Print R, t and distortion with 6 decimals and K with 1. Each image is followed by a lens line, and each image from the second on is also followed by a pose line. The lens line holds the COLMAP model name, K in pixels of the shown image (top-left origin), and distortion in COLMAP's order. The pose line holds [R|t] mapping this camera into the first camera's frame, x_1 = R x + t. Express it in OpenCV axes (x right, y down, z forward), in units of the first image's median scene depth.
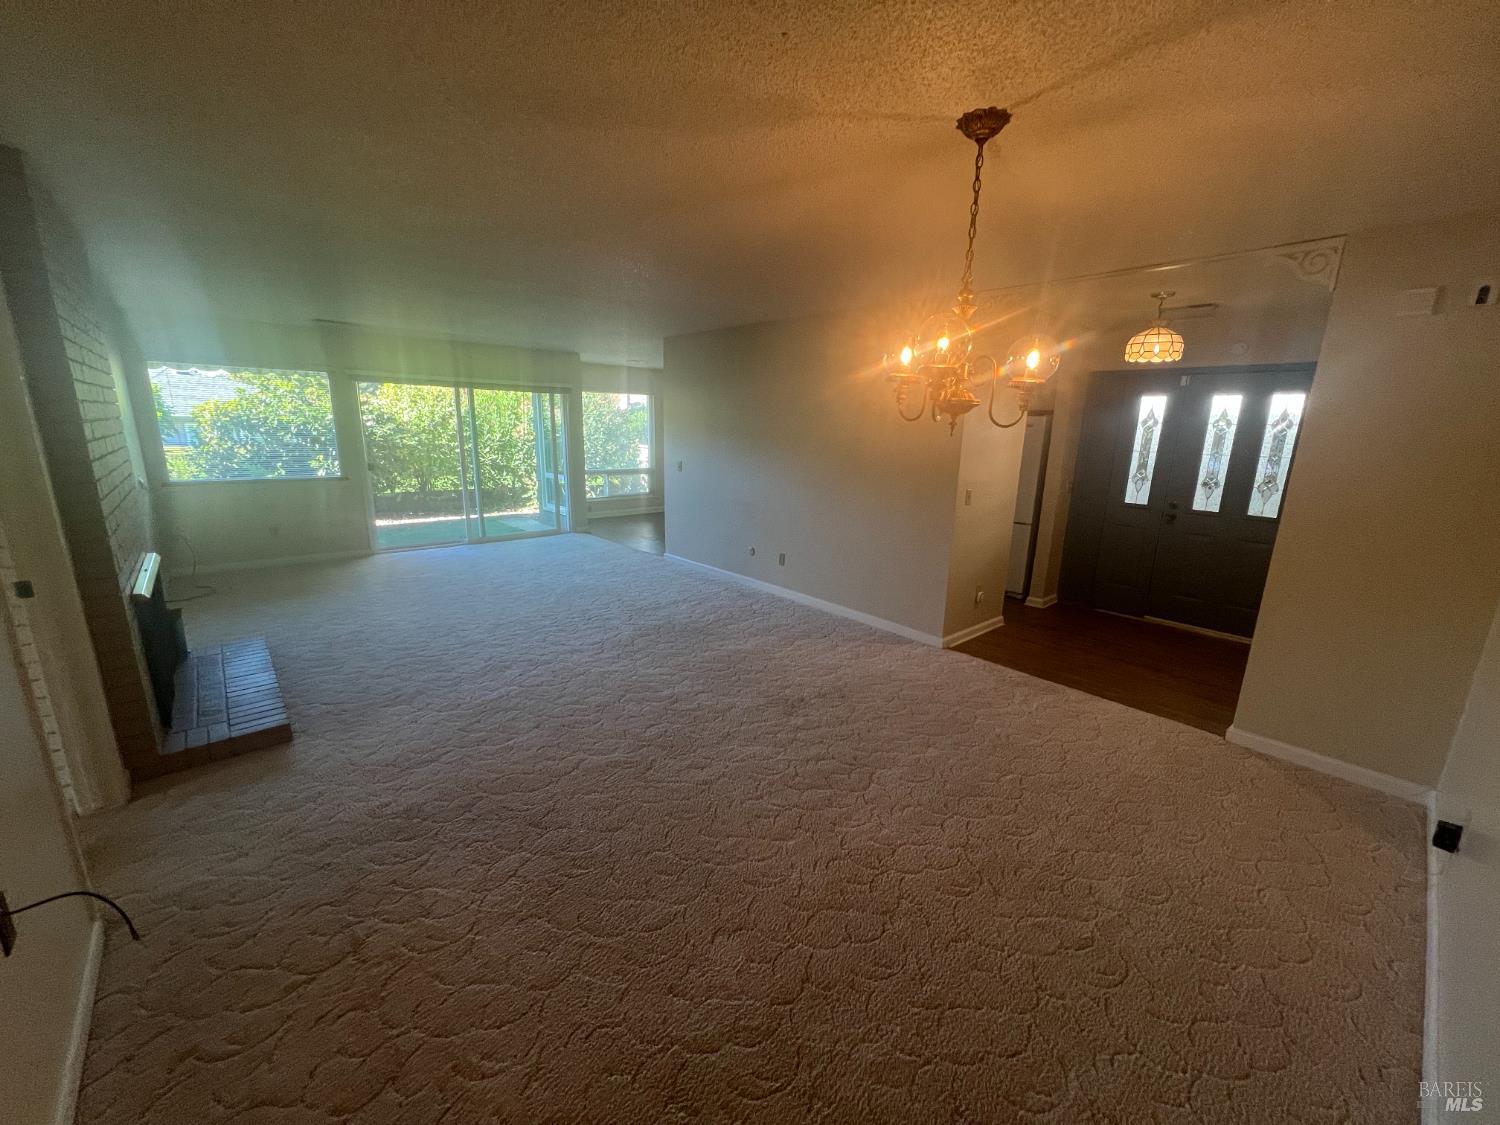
lens RADIAL K [[599.2, 0, 755.6], [0, 599.2, 565.7], [0, 0, 1]] dist [0.000228, 0.000389]
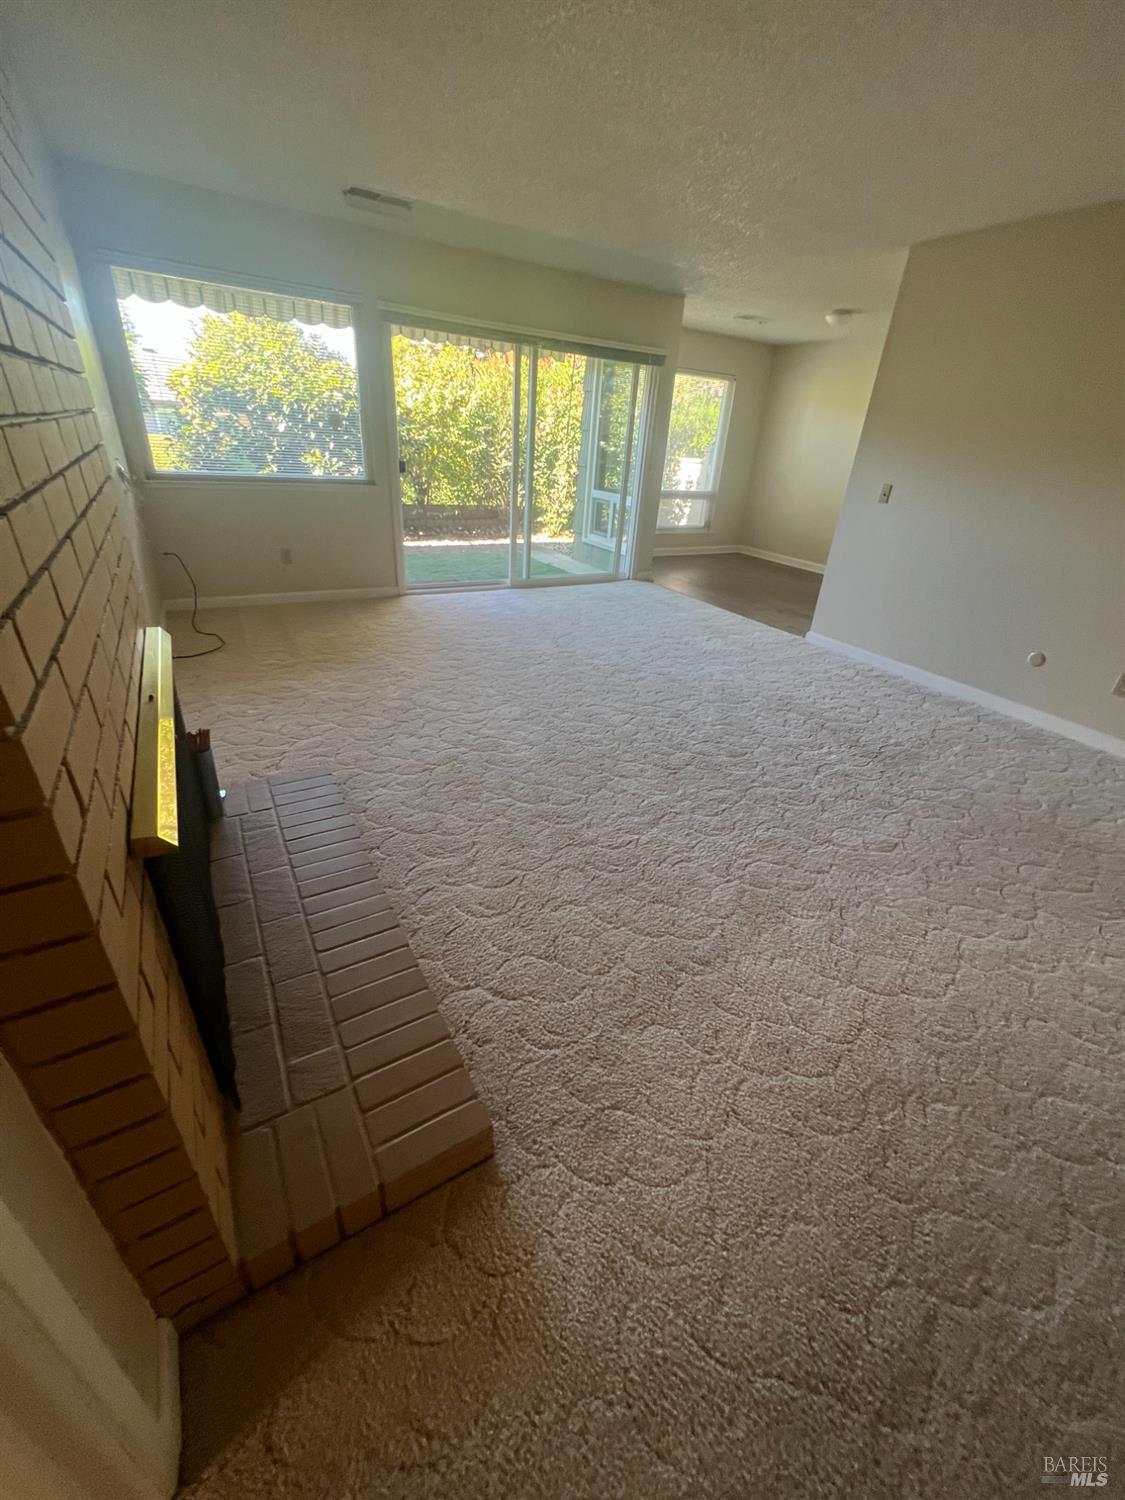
lens RADIAL K [[599.2, 0, 564.8], [0, 599.2, 740.0], [0, 0, 1]] dist [0.000228, 0.000389]
pose [[0.979312, 0.128160, -0.156600, -0.472135], [-0.088837, 0.967604, 0.236327, -0.060226], [0.181814, -0.217526, 0.958971, 0.456789]]
